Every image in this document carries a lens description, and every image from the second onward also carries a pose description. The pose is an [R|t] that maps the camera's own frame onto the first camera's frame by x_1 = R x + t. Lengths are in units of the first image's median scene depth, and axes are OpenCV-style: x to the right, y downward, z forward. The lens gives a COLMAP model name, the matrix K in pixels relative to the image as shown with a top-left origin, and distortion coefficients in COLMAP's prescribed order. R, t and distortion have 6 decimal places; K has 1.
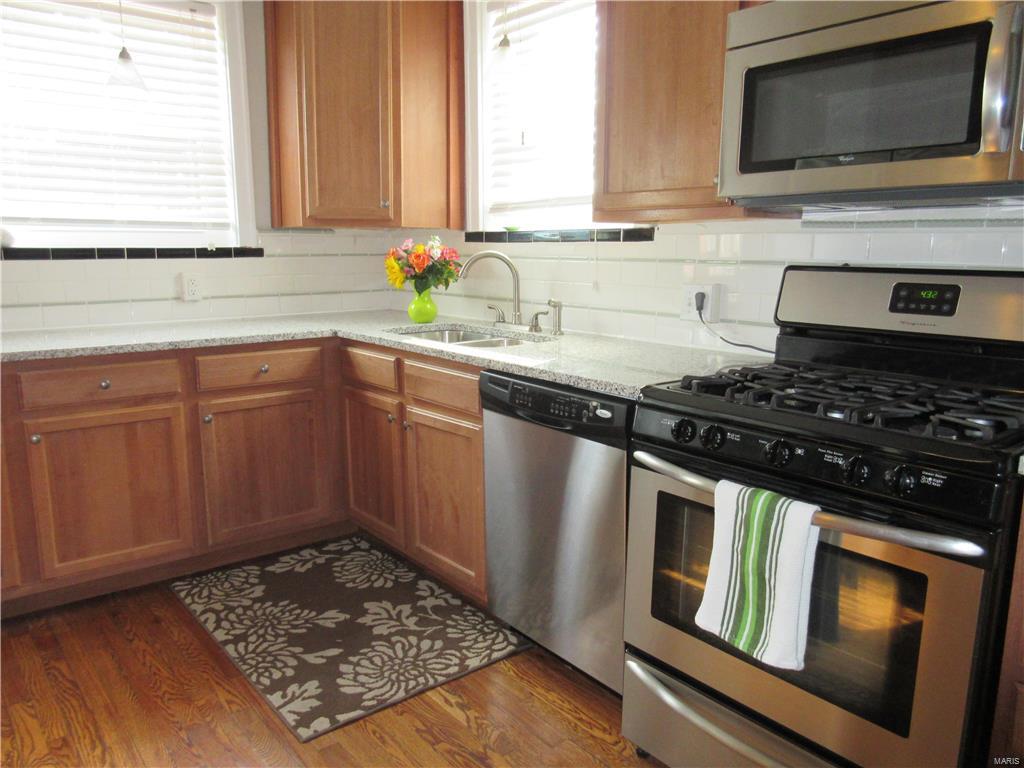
lens RADIAL K [[770.5, 0, 512.9], [0, 770.5, 387.1], [0, 0, 1]] dist [-0.006297, -0.007661]
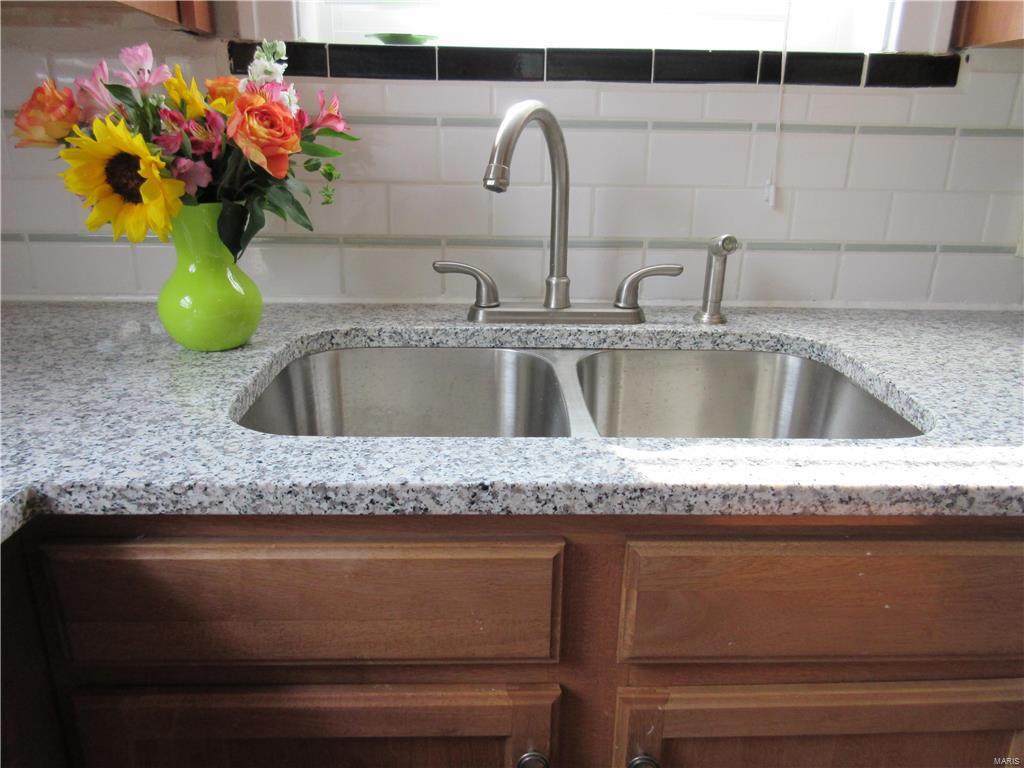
lens RADIAL K [[770.5, 0, 510.9], [0, 770.5, 384.6], [0, 0, 1]] dist [-0.006297, -0.007661]
pose [[0.605568, -0.244739, 0.757225, -0.325944], [0.131973, 0.969244, 0.207723, -0.136524], [-0.784774, -0.025857, 0.619243, 0.847512]]
